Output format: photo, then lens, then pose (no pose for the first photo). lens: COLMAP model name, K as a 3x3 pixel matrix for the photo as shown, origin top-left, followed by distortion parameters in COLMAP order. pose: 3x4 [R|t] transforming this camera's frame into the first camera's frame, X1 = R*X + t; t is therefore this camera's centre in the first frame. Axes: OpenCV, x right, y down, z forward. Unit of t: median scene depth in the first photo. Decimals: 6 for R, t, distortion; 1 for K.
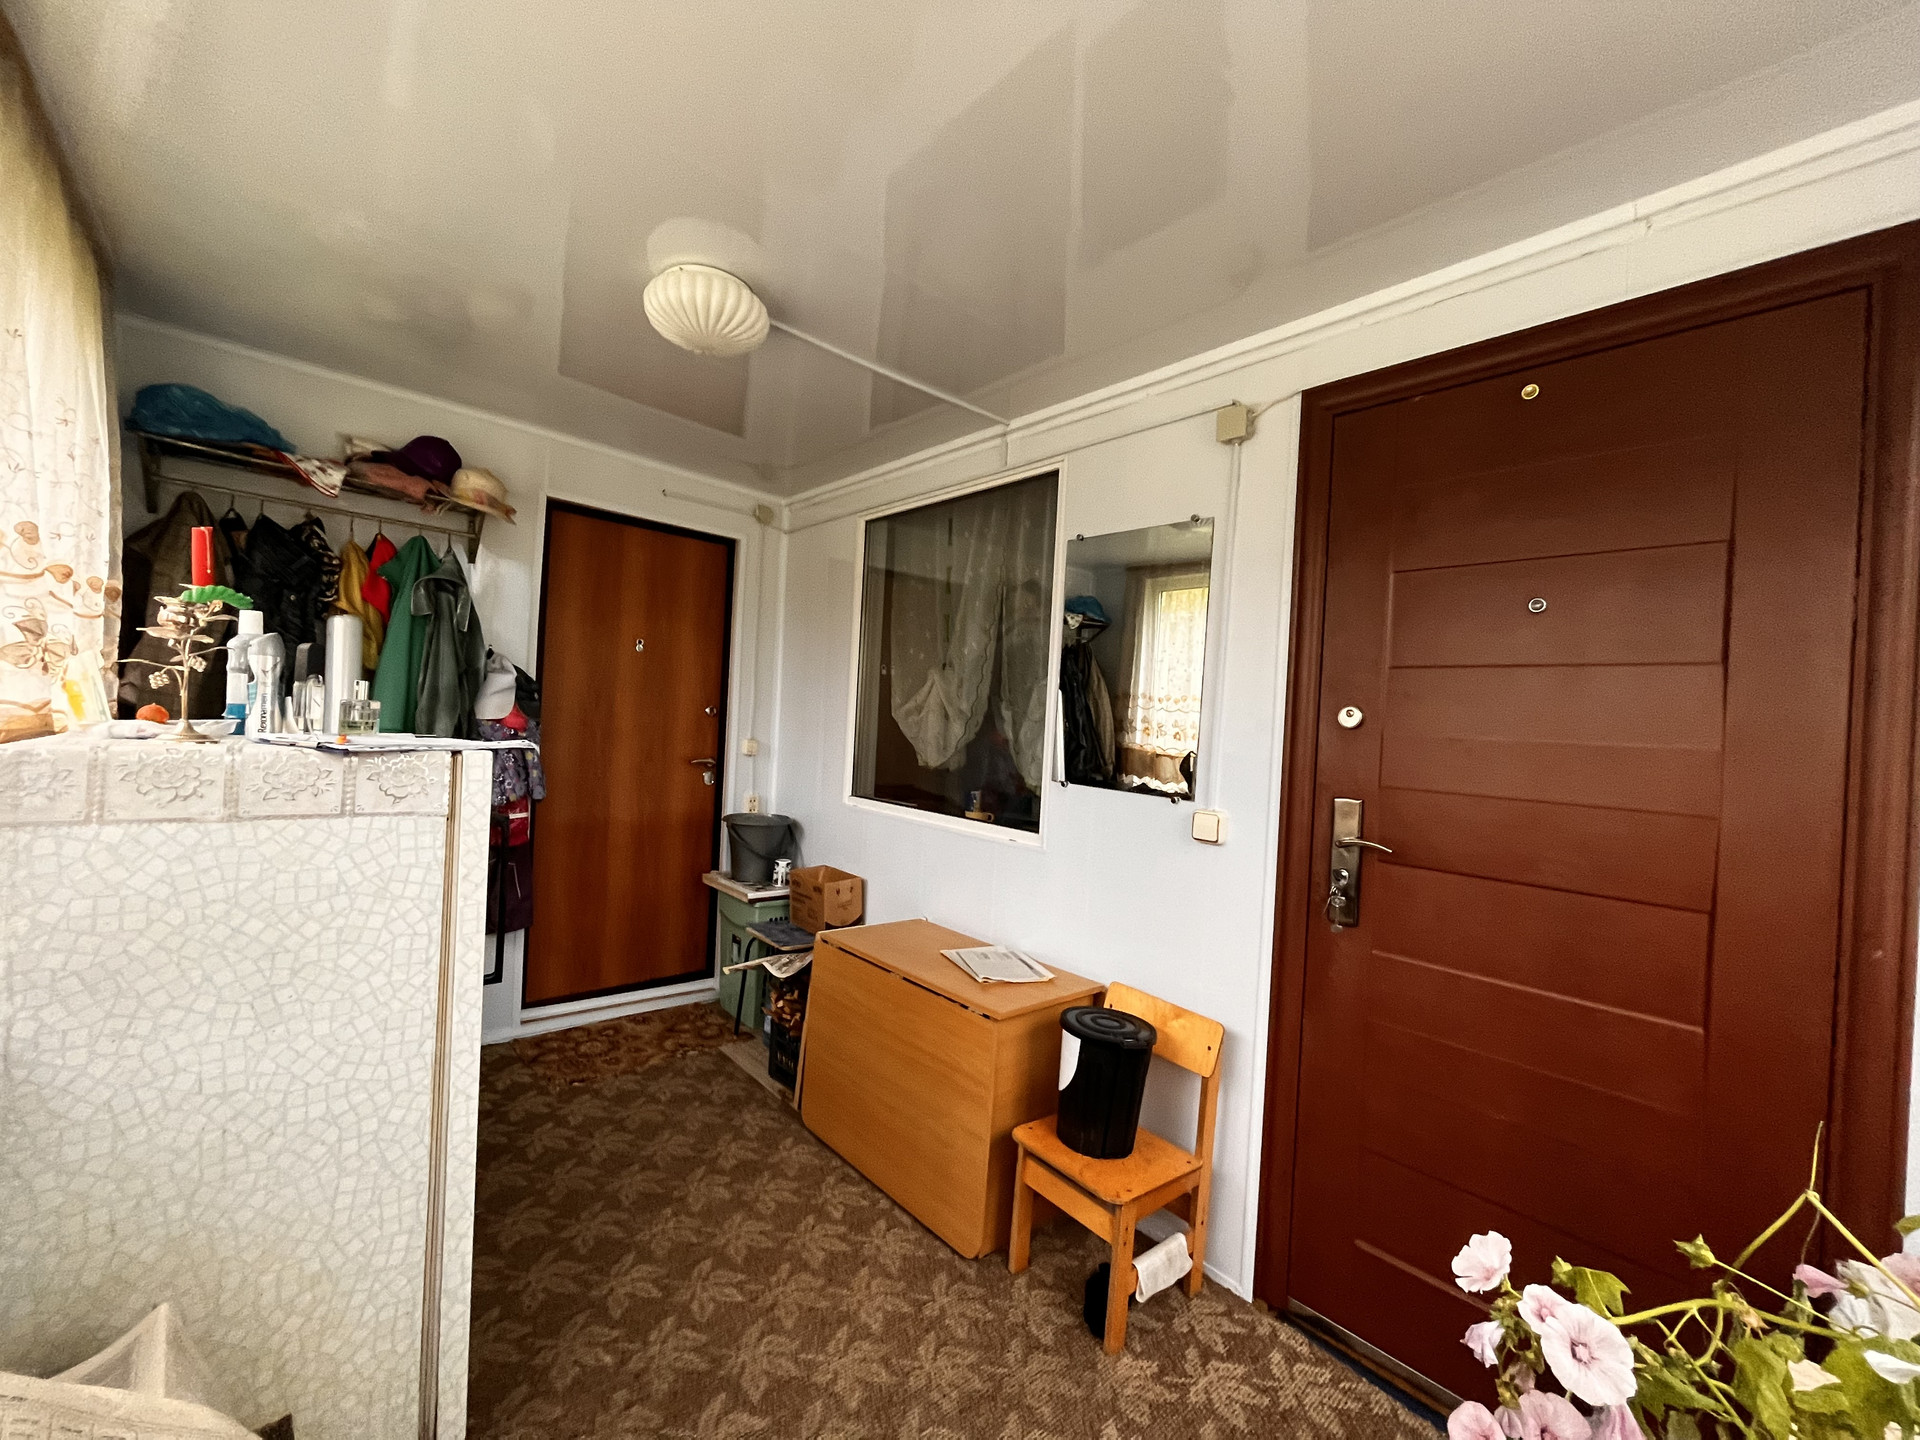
lens RADIAL K [[774.2, 0, 971.8], [0, 774.2, 718.3], [0, 0, 1]] dist [-0.003806, -0.000106]
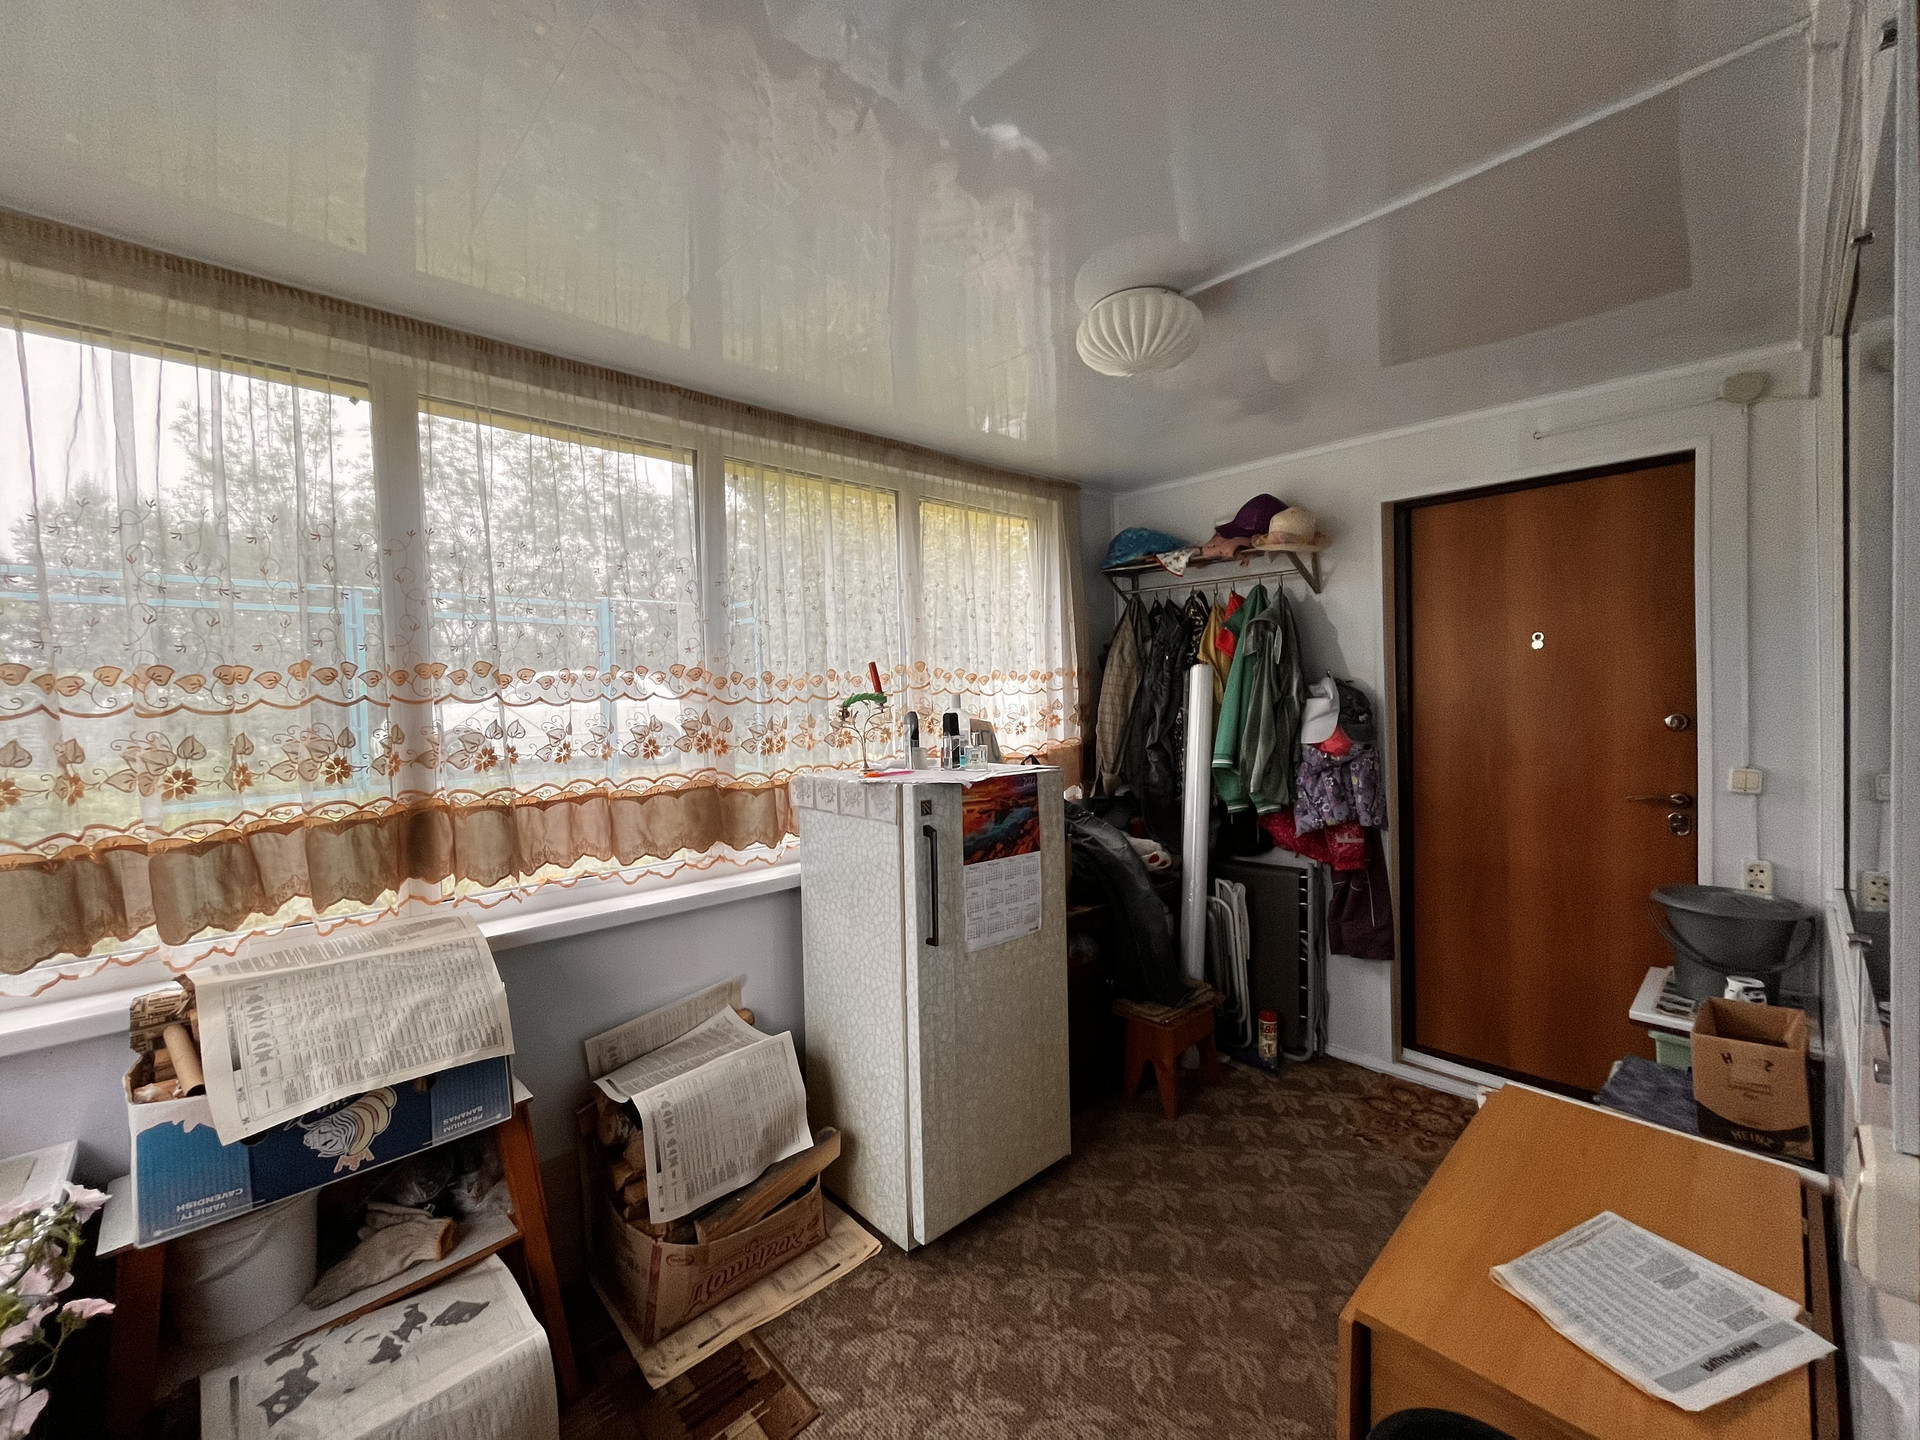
lens RADIAL K [[774.2, 0, 949.9], [0, 774.2, 717.3], [0, 0, 1]] dist [-0.003806, -0.000106]
pose [[0.008995, -0.030314, -0.999500, 0.415381], [0.033355, 0.998993, -0.029999, -0.019211], [0.999403, -0.033068, 0.009997, 0.508251]]
